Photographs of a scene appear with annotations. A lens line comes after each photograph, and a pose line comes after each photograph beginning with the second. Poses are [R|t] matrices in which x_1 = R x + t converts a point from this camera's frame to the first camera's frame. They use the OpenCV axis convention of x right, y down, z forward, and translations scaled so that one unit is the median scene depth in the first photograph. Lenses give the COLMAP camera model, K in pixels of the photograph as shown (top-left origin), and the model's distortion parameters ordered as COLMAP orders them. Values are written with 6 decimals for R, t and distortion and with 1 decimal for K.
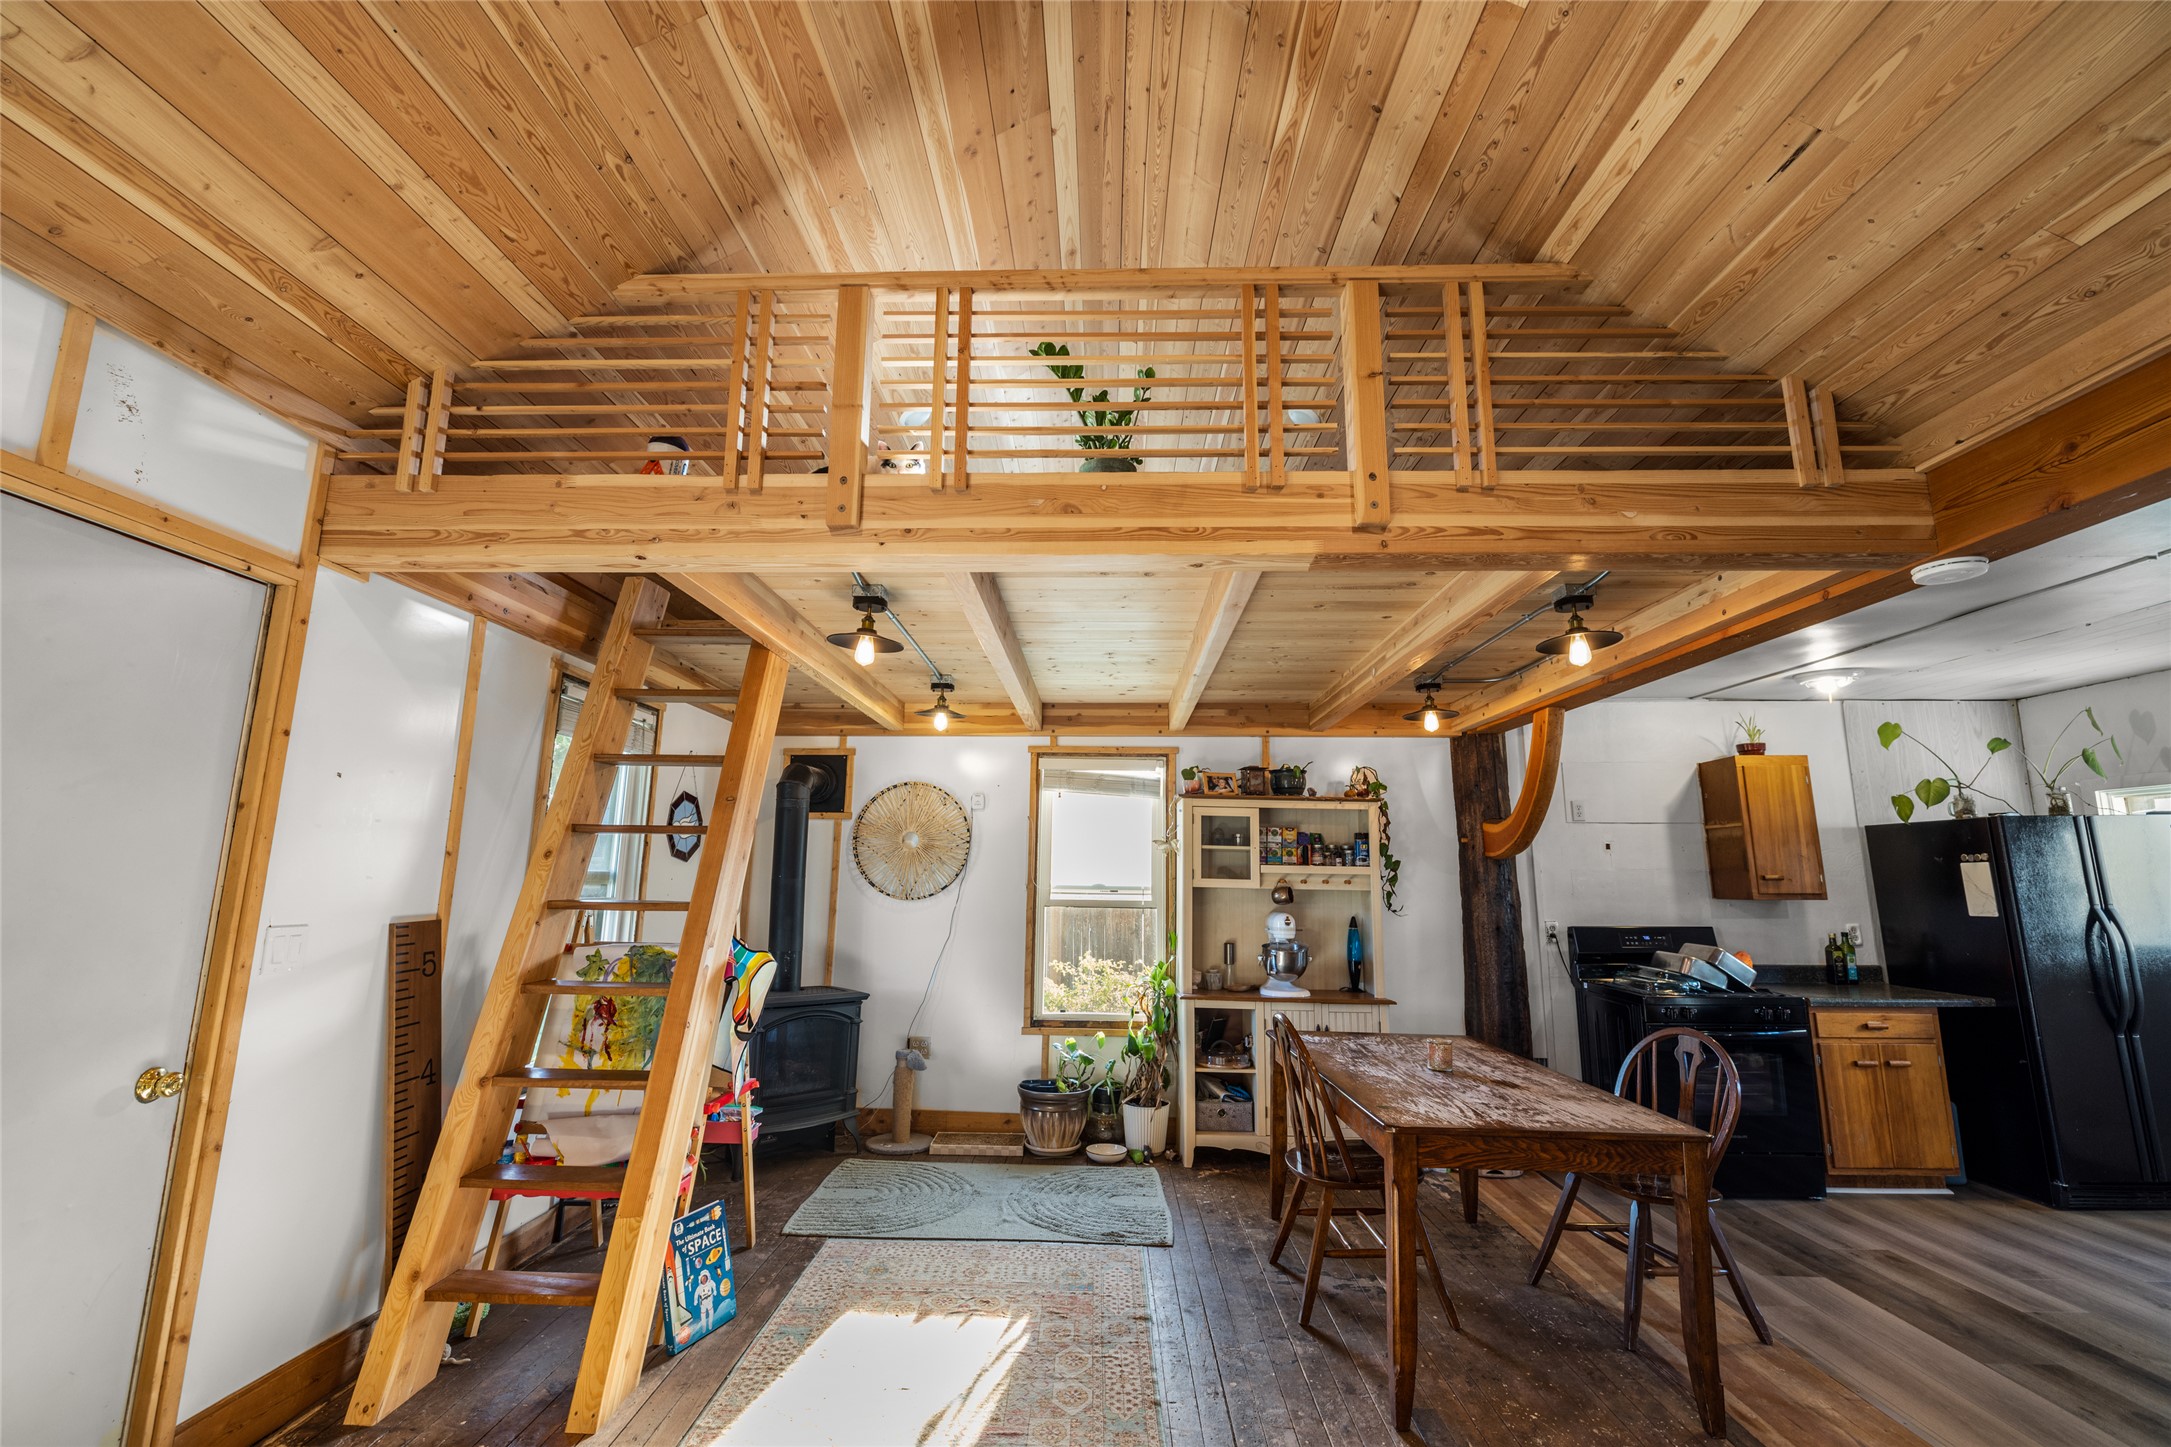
lens RADIAL K [[900.4, 0, 1085.5], [0, 900.4, 723.5], [0, 0, 1]] dist [0.000549, 0.000139]
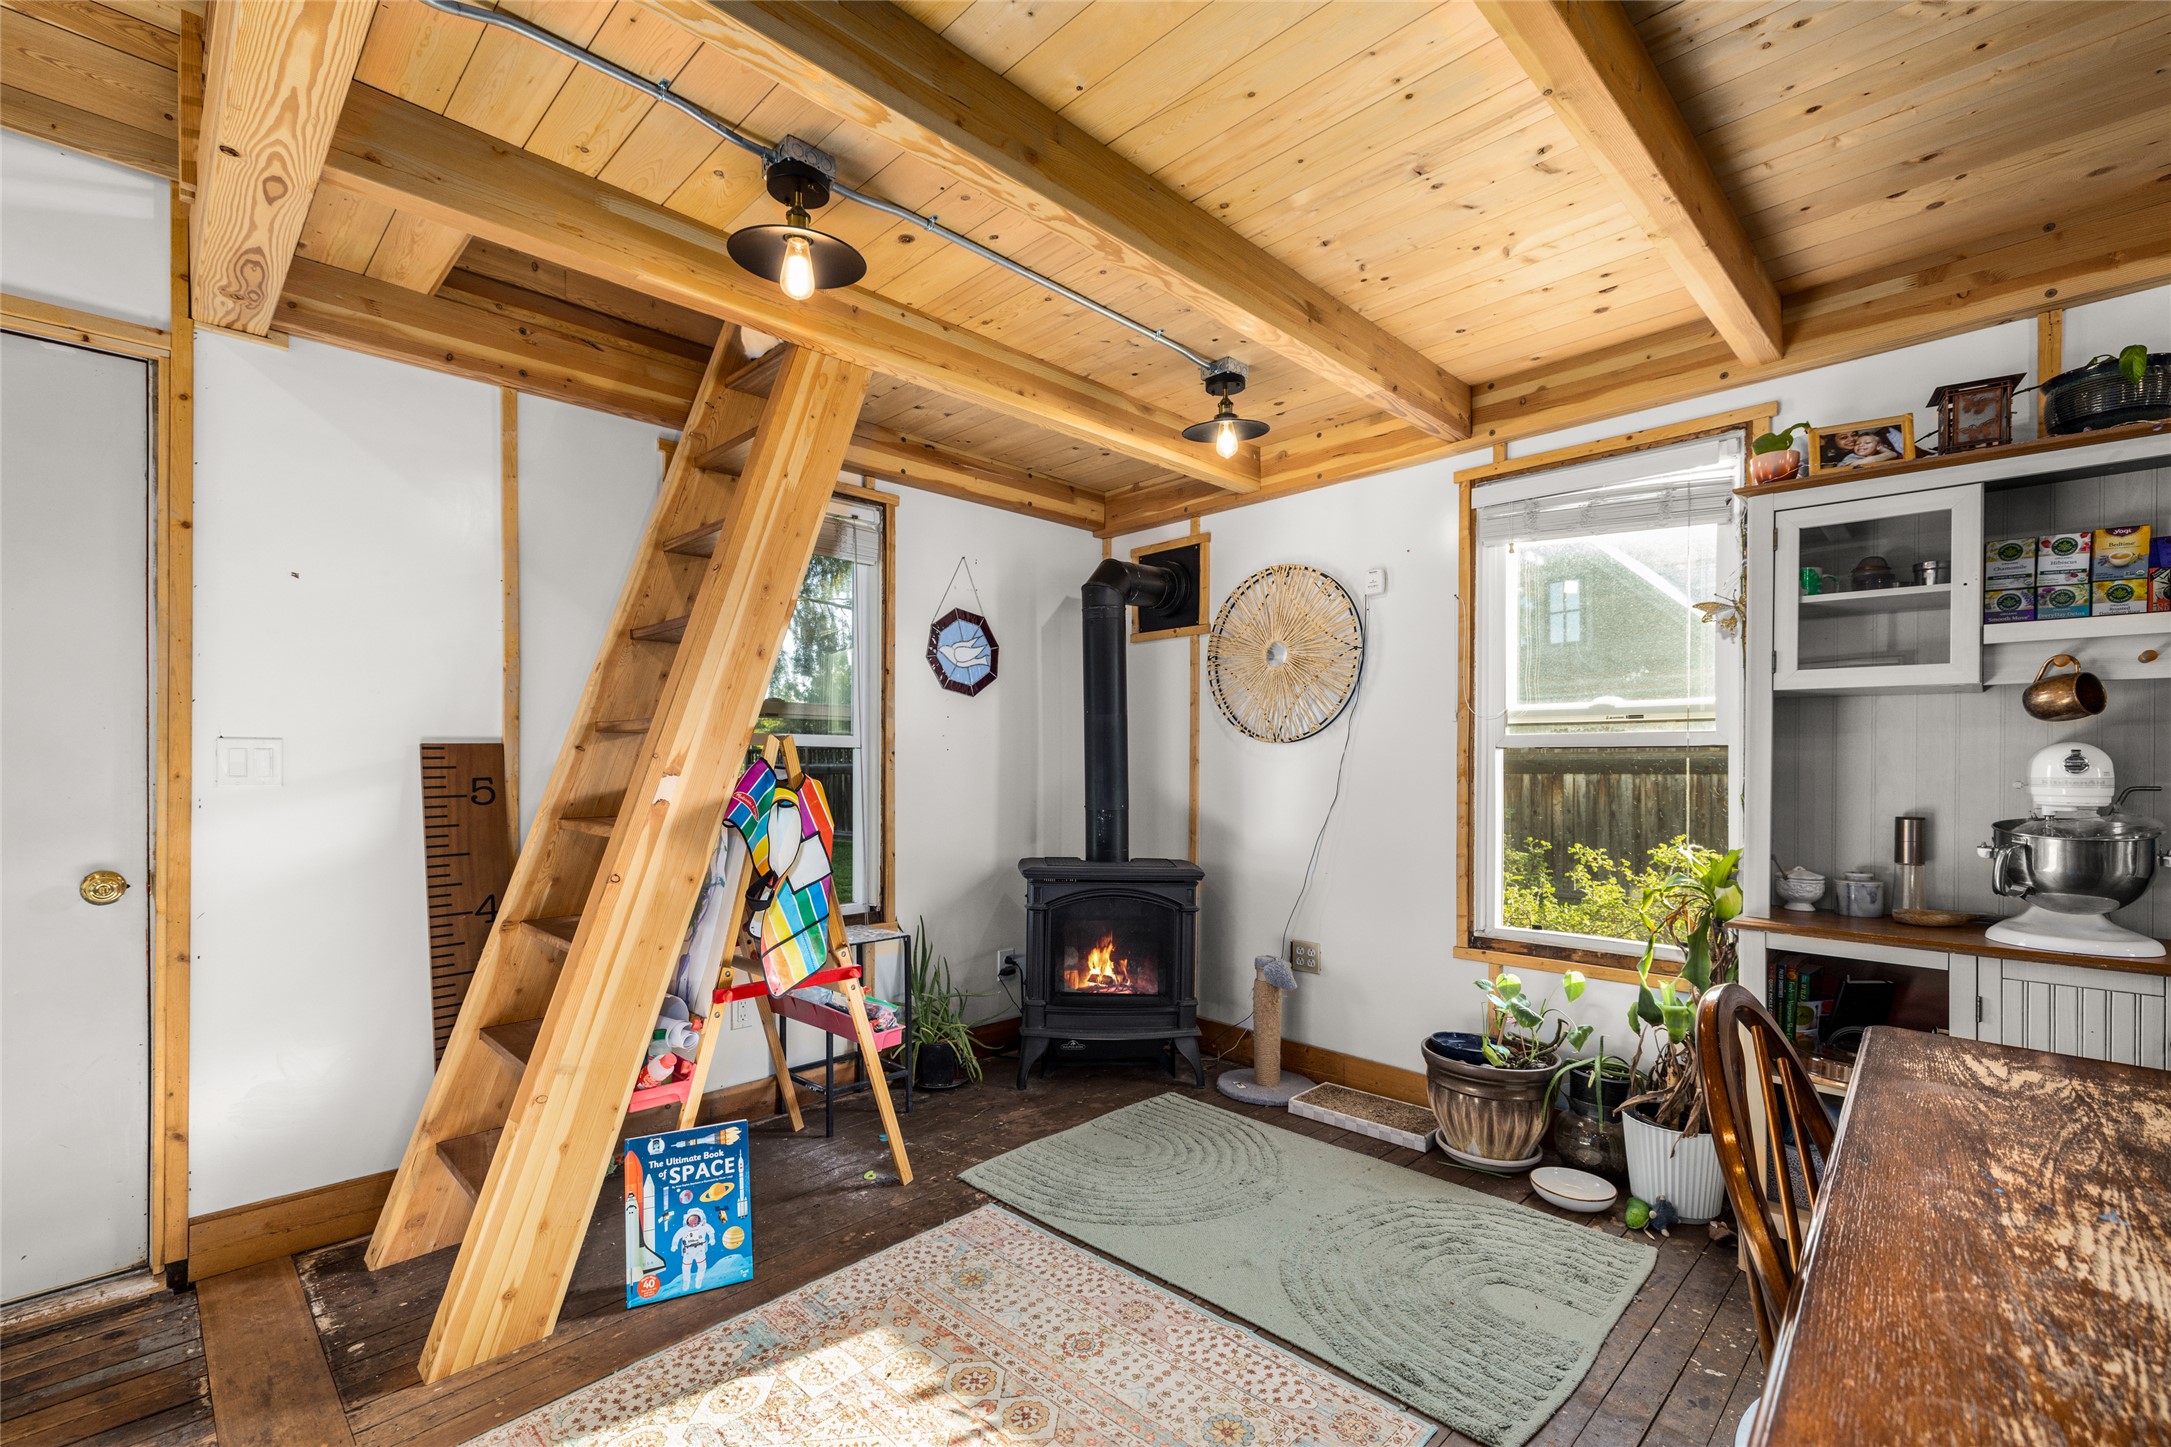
lens RADIAL K [[949.6, 0, 1082.1], [0, 949.6, 762.2], [0, 0, 1]] dist [0.002229, 0.000205]
pose [[0.724187, -0.014554, -0.689450, 0.196834], [0.127841, 0.985281, 0.113483, 0.119379], [0.677651, -0.170322, 0.715388, 0.422070]]
